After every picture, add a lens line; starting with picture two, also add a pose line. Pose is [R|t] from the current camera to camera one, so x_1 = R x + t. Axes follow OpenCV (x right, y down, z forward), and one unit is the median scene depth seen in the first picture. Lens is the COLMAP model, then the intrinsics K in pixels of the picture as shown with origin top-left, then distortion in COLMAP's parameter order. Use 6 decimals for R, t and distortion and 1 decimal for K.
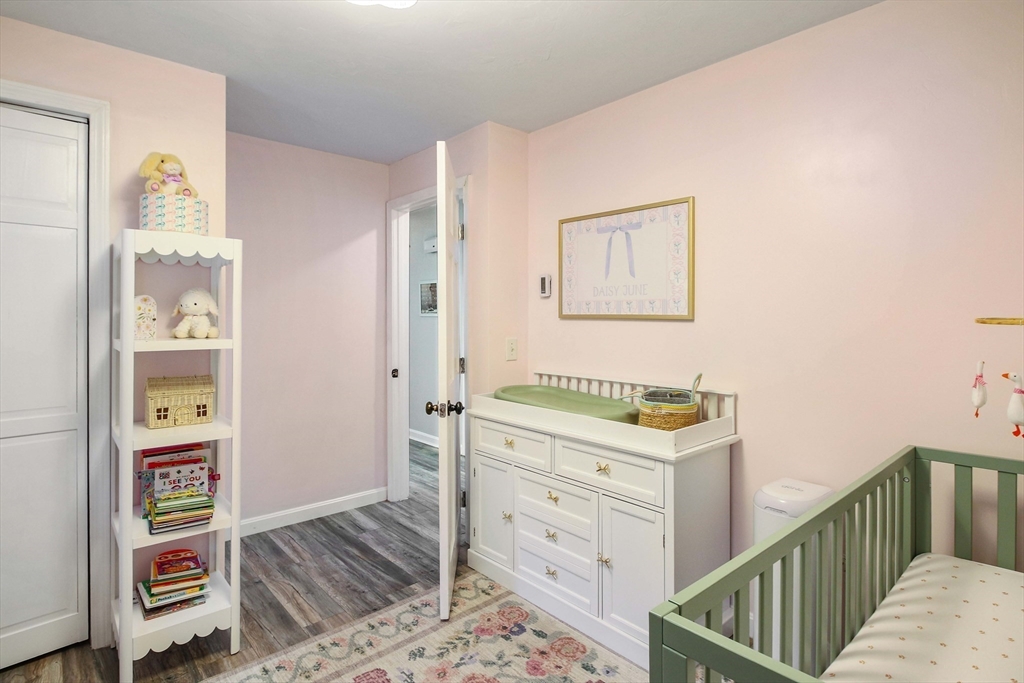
lens RADIAL K [[533.9, 0, 511.8], [0, 533.9, 317.2], [0, 0, 1]] dist [-0.006343, -0.007031]
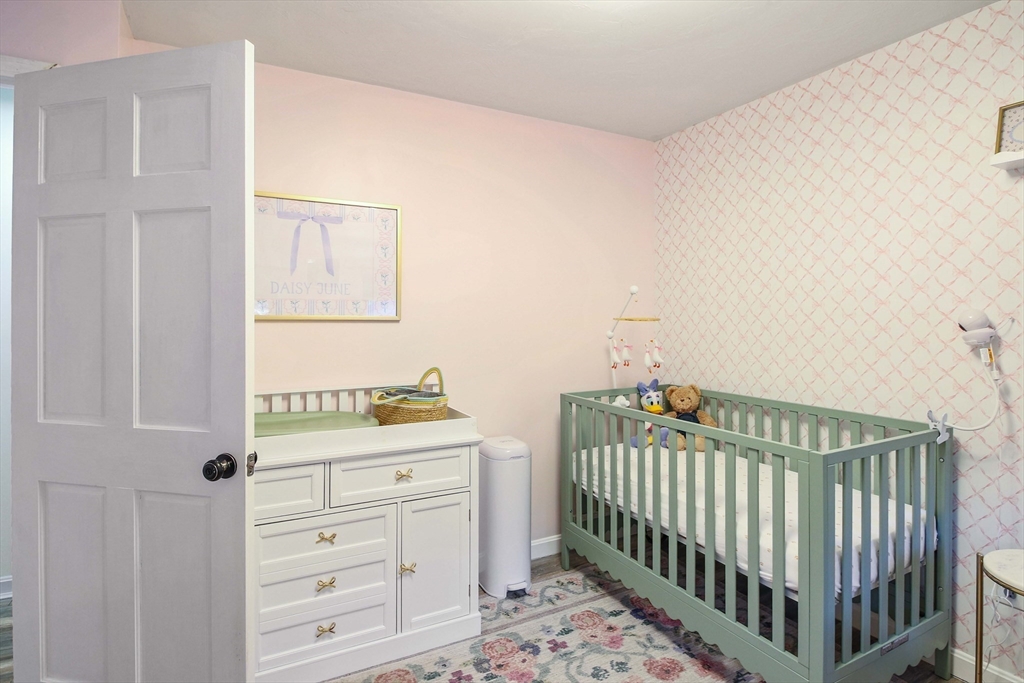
lens RADIAL K [[533.9, 0, 519.2], [0, 533.9, 322.9], [0, 0, 1]] dist [-0.006343, -0.007031]
pose [[0.226176, -0.005649, 0.974070, -0.711903], [0.003630, 0.999981, 0.004956, 0.004658], [-0.974080, 0.002415, 0.226192, 0.573210]]
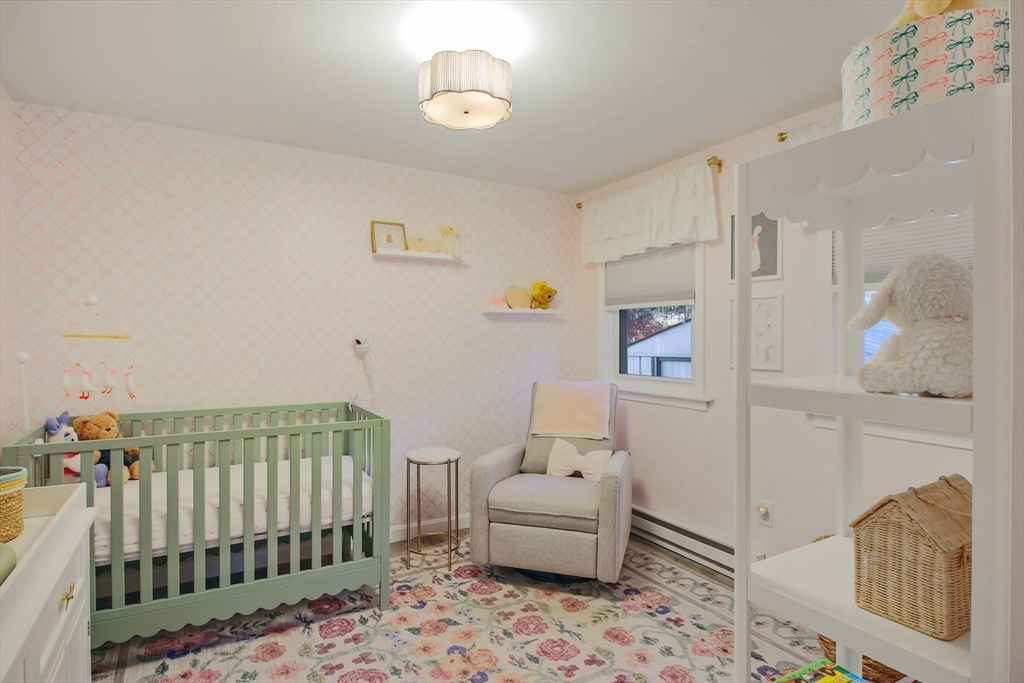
lens RADIAL K [[533.9, 0, 509.9], [0, 533.9, 338.5], [0, 0, 1]] dist [-0.006343, -0.007031]
pose [[-0.983150, -0.003558, 0.182765, -0.435405], [-0.002000, 0.999960, 0.008704, -0.002411], [-0.182789, 0.008192, -0.983118, 1.356330]]
